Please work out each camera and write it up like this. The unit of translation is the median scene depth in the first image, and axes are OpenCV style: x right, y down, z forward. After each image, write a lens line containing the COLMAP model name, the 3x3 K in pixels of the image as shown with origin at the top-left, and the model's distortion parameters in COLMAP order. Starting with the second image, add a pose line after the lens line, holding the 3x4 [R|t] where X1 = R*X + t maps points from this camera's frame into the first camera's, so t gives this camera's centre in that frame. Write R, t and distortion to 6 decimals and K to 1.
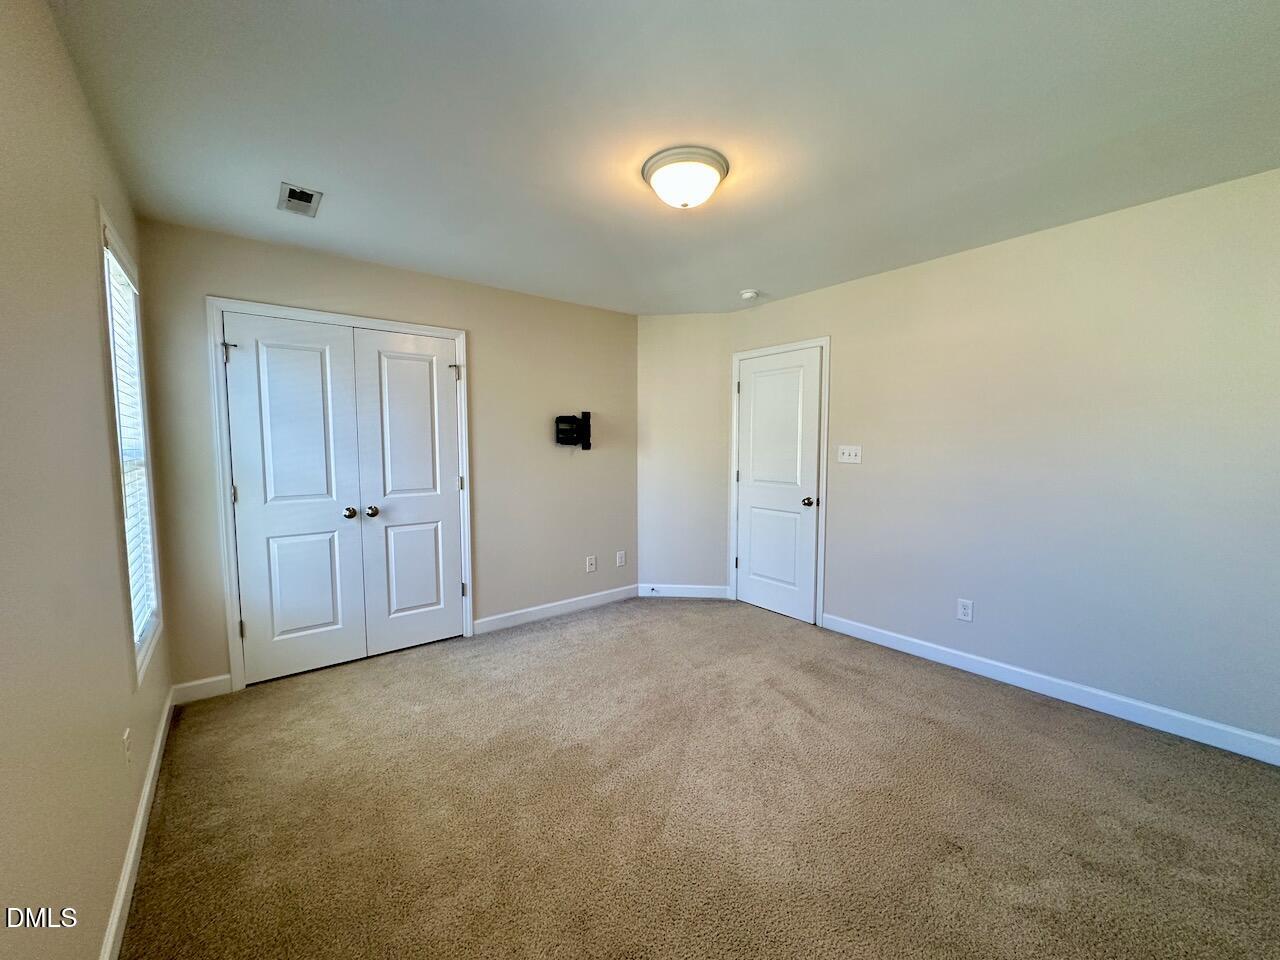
lens RADIAL K [[496.6, 0, 629.2], [0, 496.6, 483.7], [0, 0, 1]] dist [-0.002242, -0.000071]
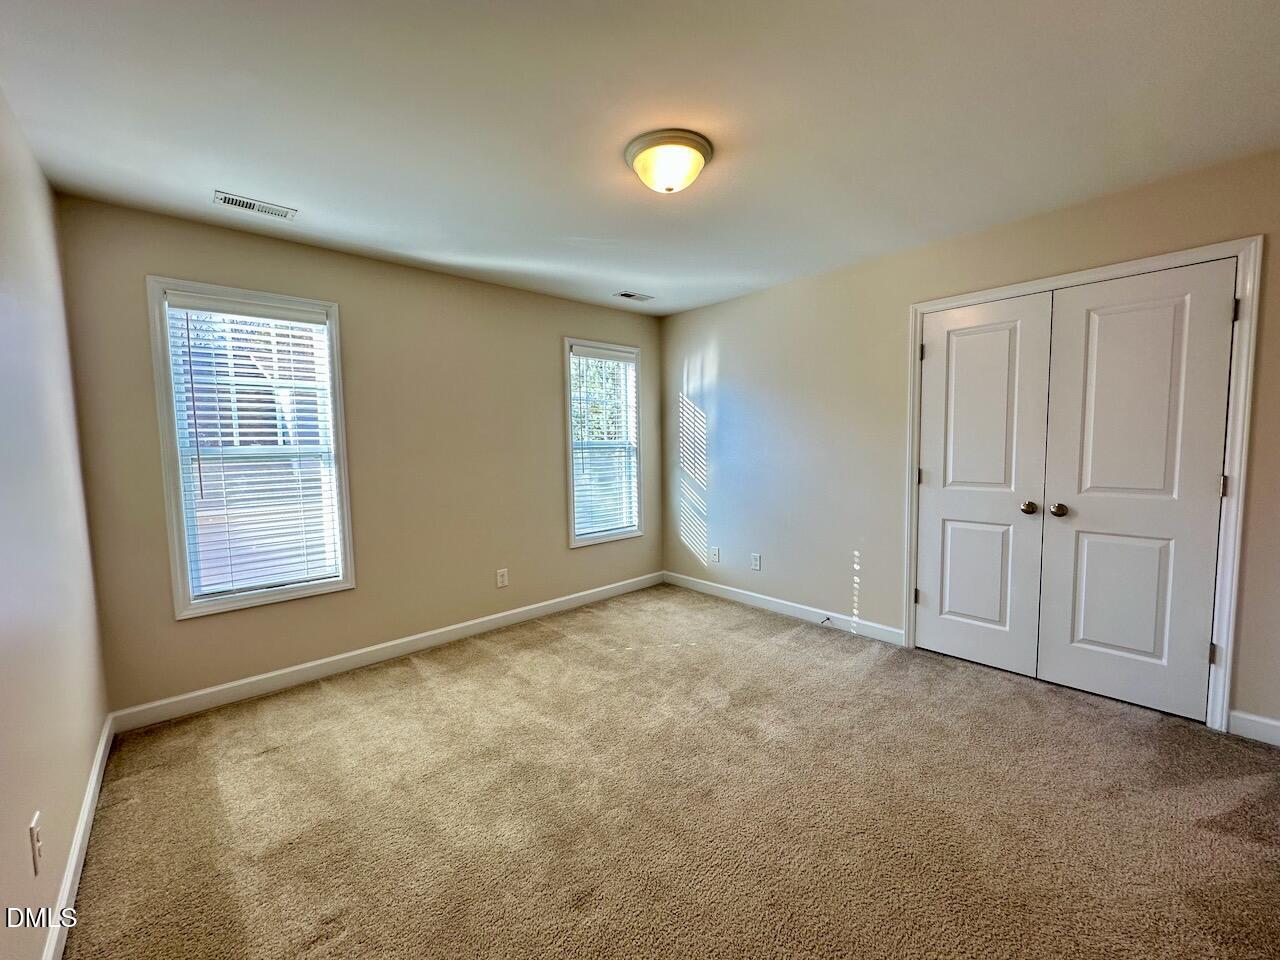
lens RADIAL K [[519.4, 0, 630.0], [0, 519.4, 479.3], [0, 0, 1]] dist [0.000560, 0.000013]
pose [[0.065135, 0.075810, -0.994993, 0.296242], [-0.055043, 0.995865, 0.072274, -0.017994], [0.996357, 0.050060, 0.069039, 0.228004]]
